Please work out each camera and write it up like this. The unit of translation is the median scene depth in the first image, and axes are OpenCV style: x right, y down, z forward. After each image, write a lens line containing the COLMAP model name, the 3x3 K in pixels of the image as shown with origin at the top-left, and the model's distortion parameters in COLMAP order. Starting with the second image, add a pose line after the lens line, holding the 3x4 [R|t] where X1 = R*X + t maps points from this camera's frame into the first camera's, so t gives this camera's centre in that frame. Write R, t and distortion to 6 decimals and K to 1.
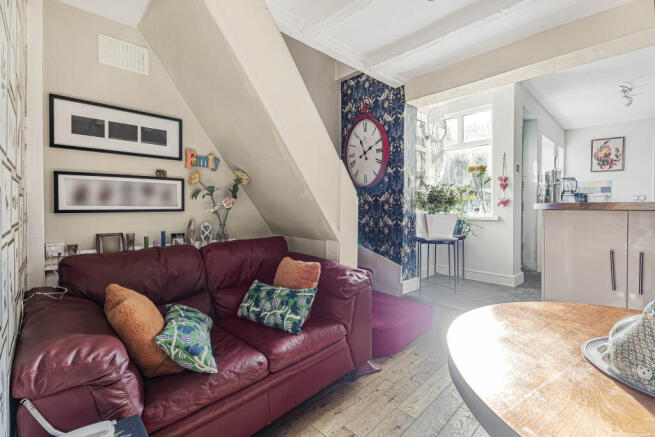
lens RADIAL K [[295.2, 0, 325.1], [0, 295.2, 206.2], [0, 0, 1]] dist [0.011109, -0.003362]
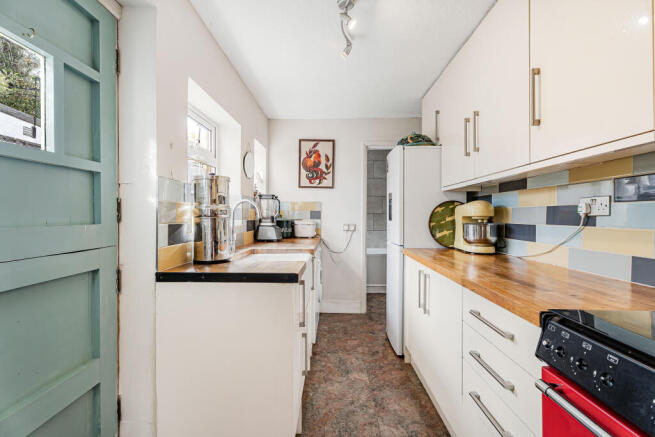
lens RADIAL K [[295.2, 0, 327.2], [0, 295.2, 216.2], [0, 0, 1]] dist [0.011109, -0.003362]
pose [[0.706799, -0.003710, 0.707404, 0.490575], [0.003568, 0.999992, 0.001680, -0.054241], [-0.707405, 0.001337, 0.706807, 0.508454]]
